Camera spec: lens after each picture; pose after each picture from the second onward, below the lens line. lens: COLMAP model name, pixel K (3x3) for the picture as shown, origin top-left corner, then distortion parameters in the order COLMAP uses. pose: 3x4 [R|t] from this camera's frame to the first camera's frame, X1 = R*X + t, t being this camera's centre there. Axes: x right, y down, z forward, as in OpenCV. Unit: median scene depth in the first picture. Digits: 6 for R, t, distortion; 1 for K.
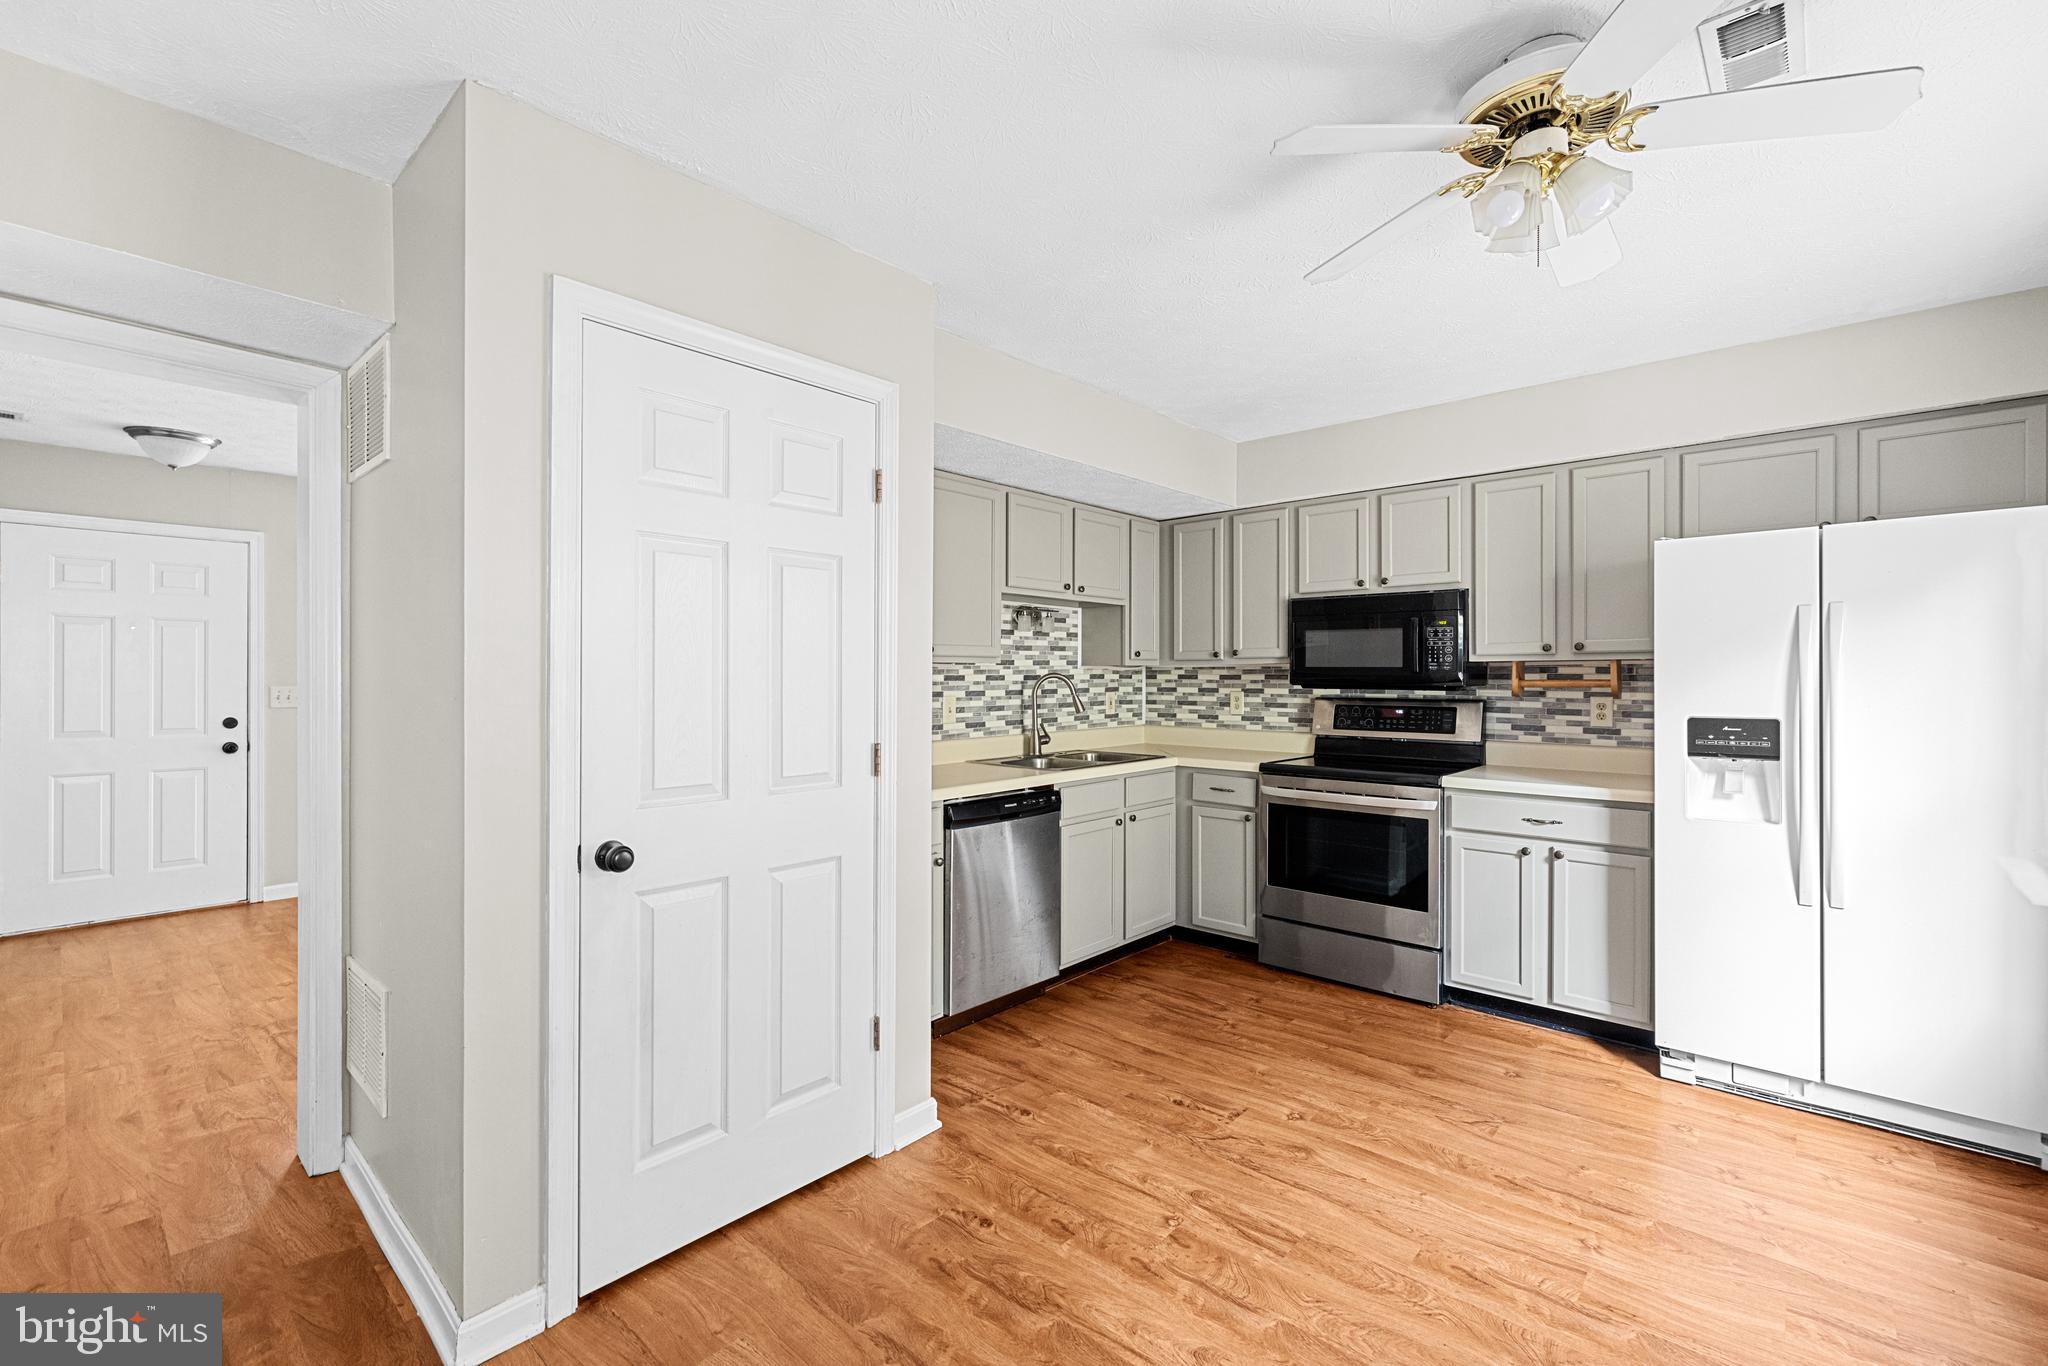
lens RADIAL K [[874.4, 0, 1010.2], [0, 874.4, 682.9], [0, 0, 1]] dist [-0.000351, -0.000265]
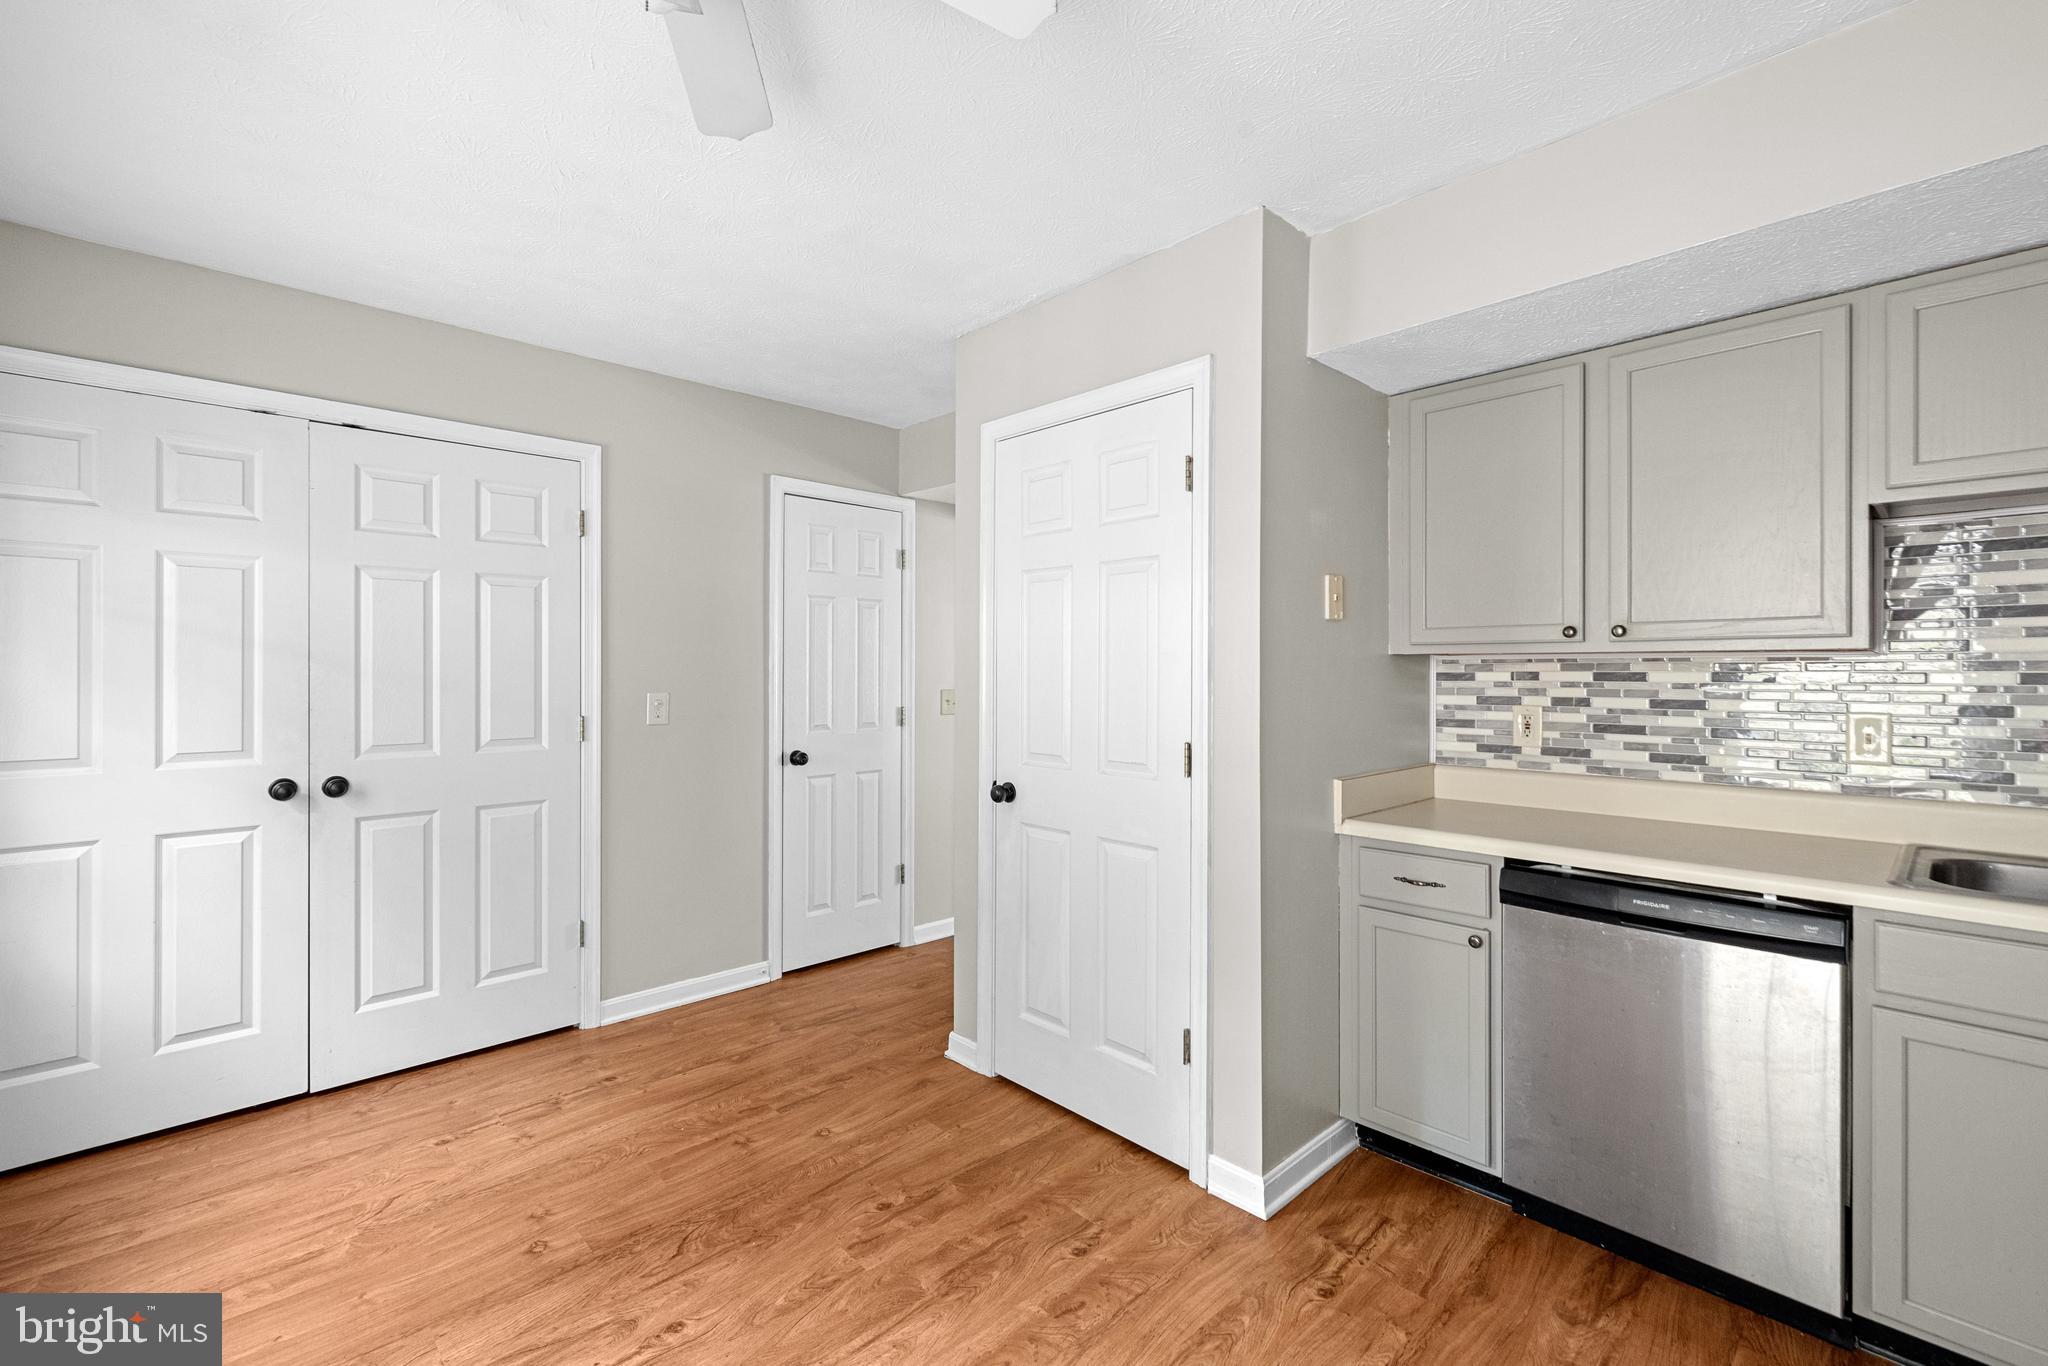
lens RADIAL K [[874.4, 0, 1029.2], [0, 874.4, 668.1], [0, 0, 1]] dist [-0.000351, -0.000265]
pose [[-0.060920, -0.004480, -0.998133, 0.992691], [-0.012268, 0.999918, -0.003739, -0.008015], [0.998067, 0.012017, -0.060970, 1.075977]]
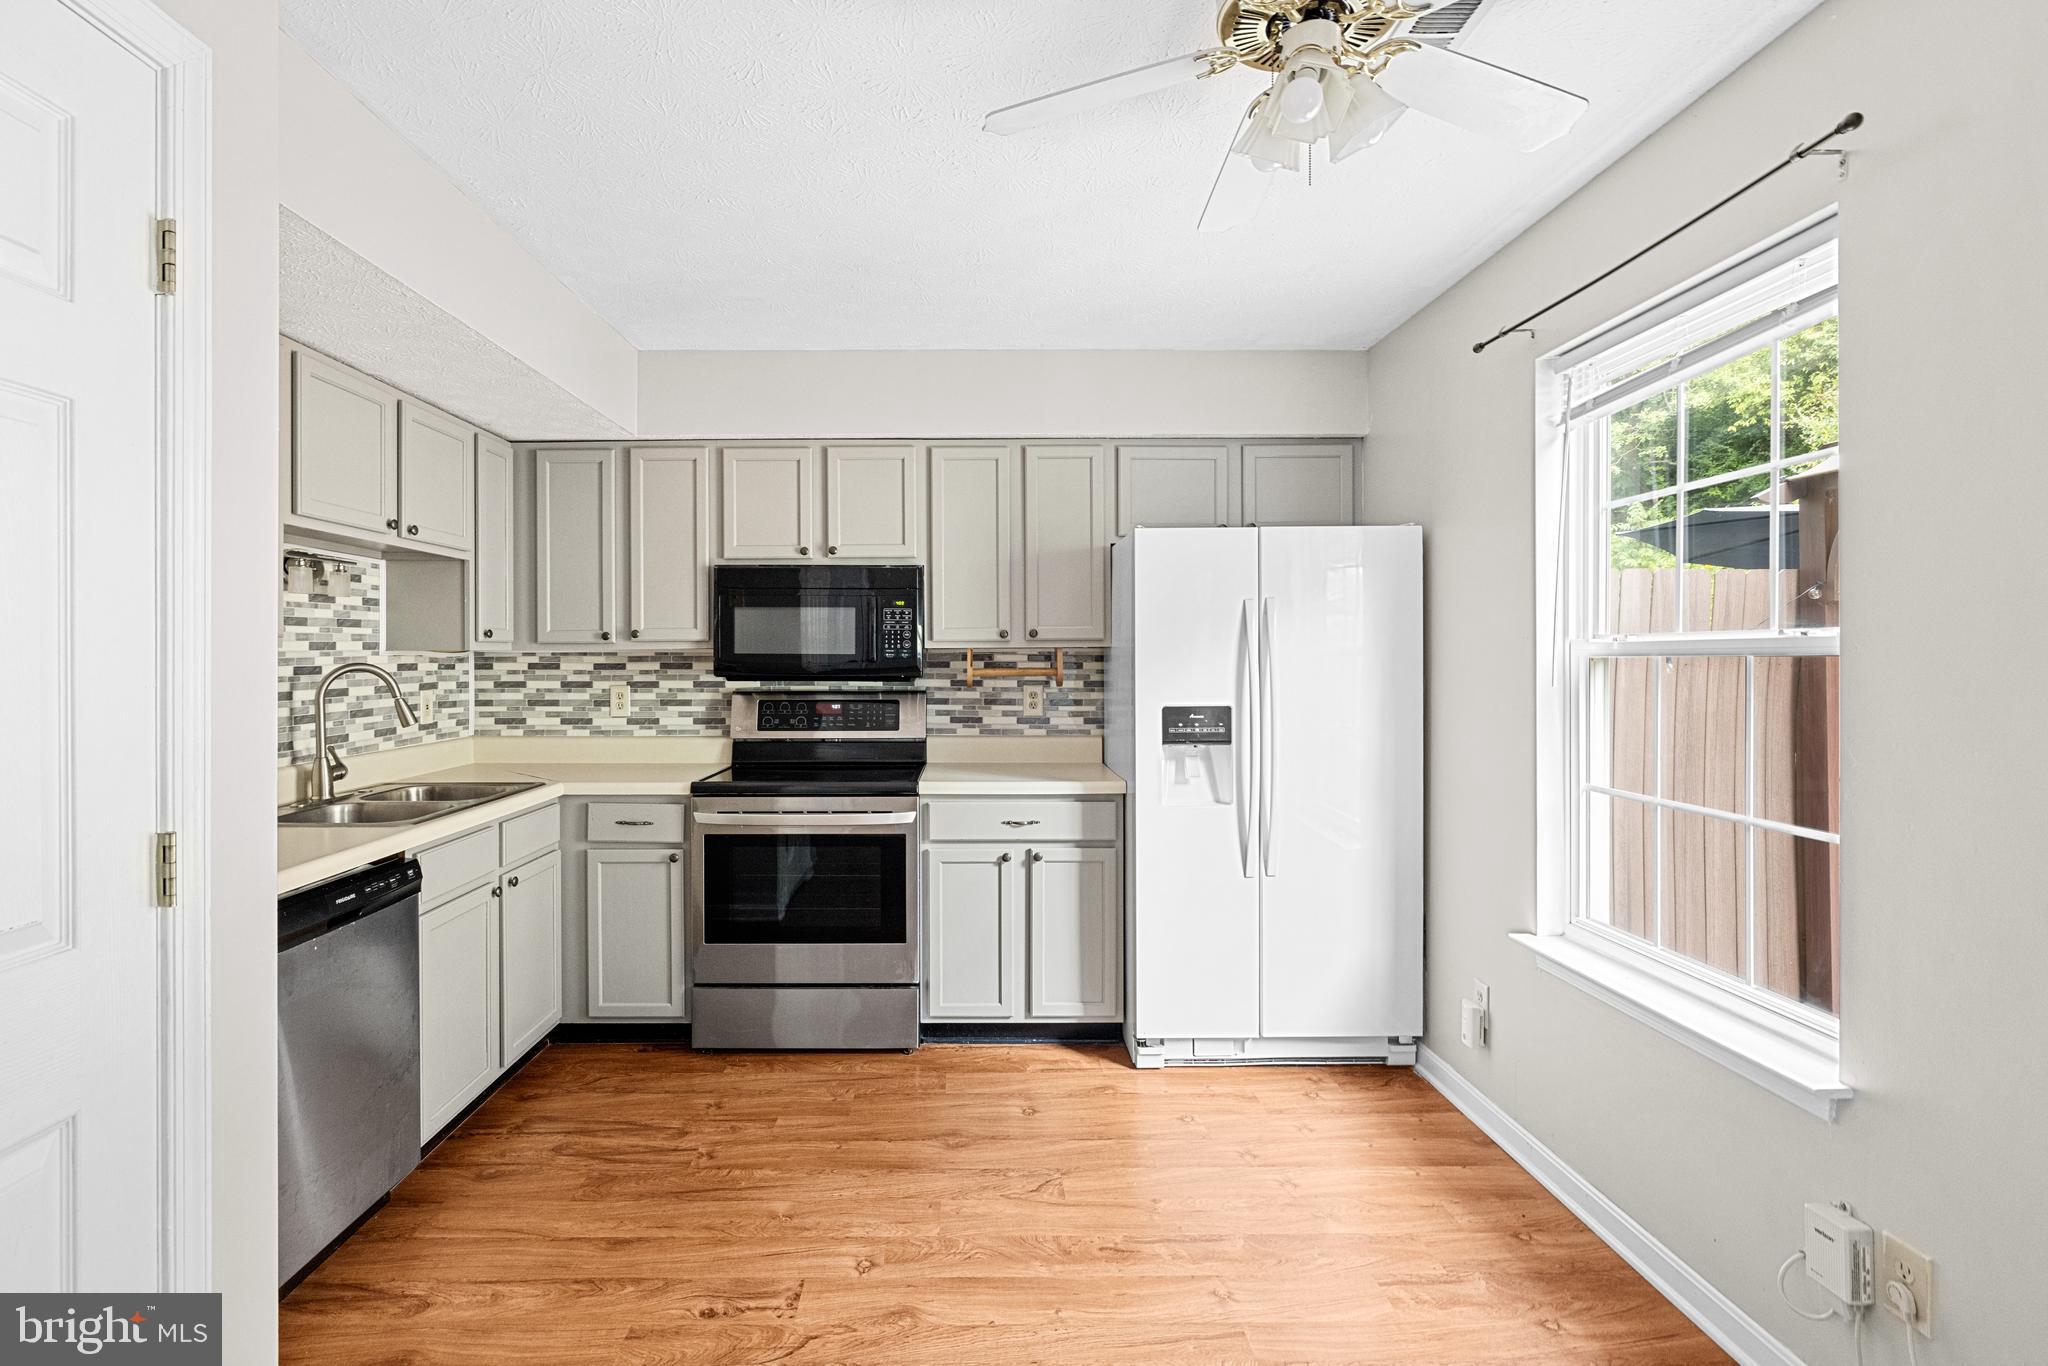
lens RADIAL K [[1015.9, 0, 1017.0], [0, 1015.9, 666.7], [0, 0, 1]] dist [-0.009254, 0.002611]
pose [[0.736775, -0.007157, 0.676100, -0.109145], [0.007869, 0.999967, 0.002011, -0.007904], [-0.676092, 0.003839, 0.736807, 0.197763]]
